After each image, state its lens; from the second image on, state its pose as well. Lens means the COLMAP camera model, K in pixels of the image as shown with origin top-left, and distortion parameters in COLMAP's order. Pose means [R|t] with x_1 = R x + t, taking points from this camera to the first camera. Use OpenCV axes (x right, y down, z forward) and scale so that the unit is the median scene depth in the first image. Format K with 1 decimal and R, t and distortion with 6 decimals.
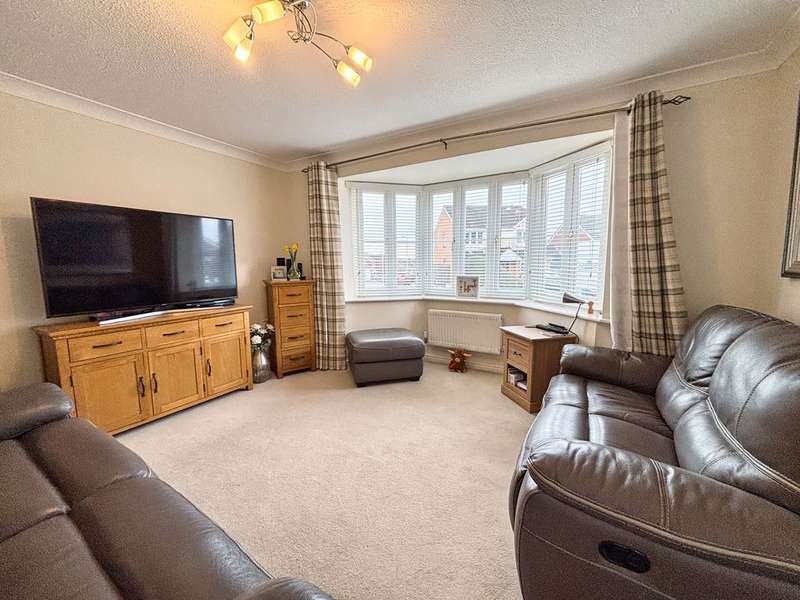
lens RADIAL K [[324.4, 0, 395.8], [0, 324.4, 304.0], [0, 0, 1]] dist [-0.000142, 0.000361]
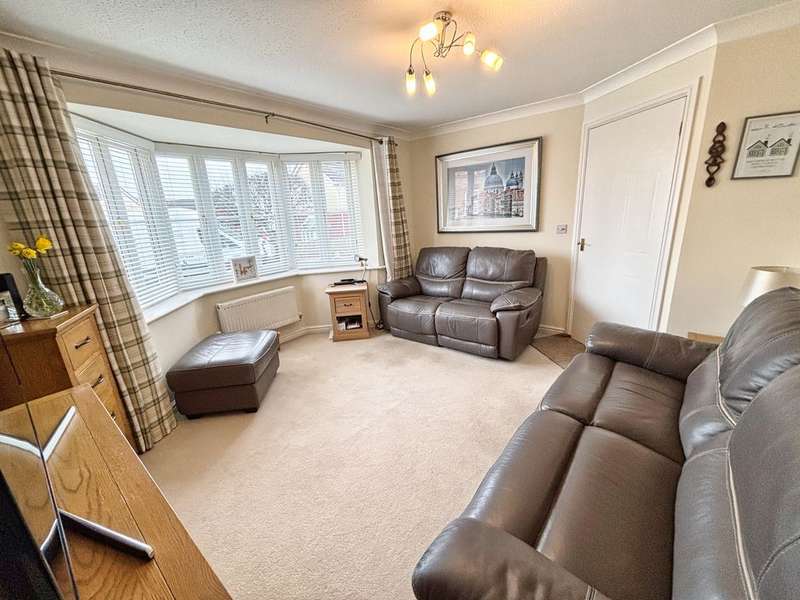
lens RADIAL K [[324.4, 0, 400.2], [0, 324.4, 301.2], [0, 0, 1]] dist [-0.000142, 0.000361]
pose [[0.112326, -0.263776, 0.958021, -0.687204], [0.182992, 0.953124, 0.240972, -0.113854], [-0.976676, 0.148243, 0.155329, 0.445546]]
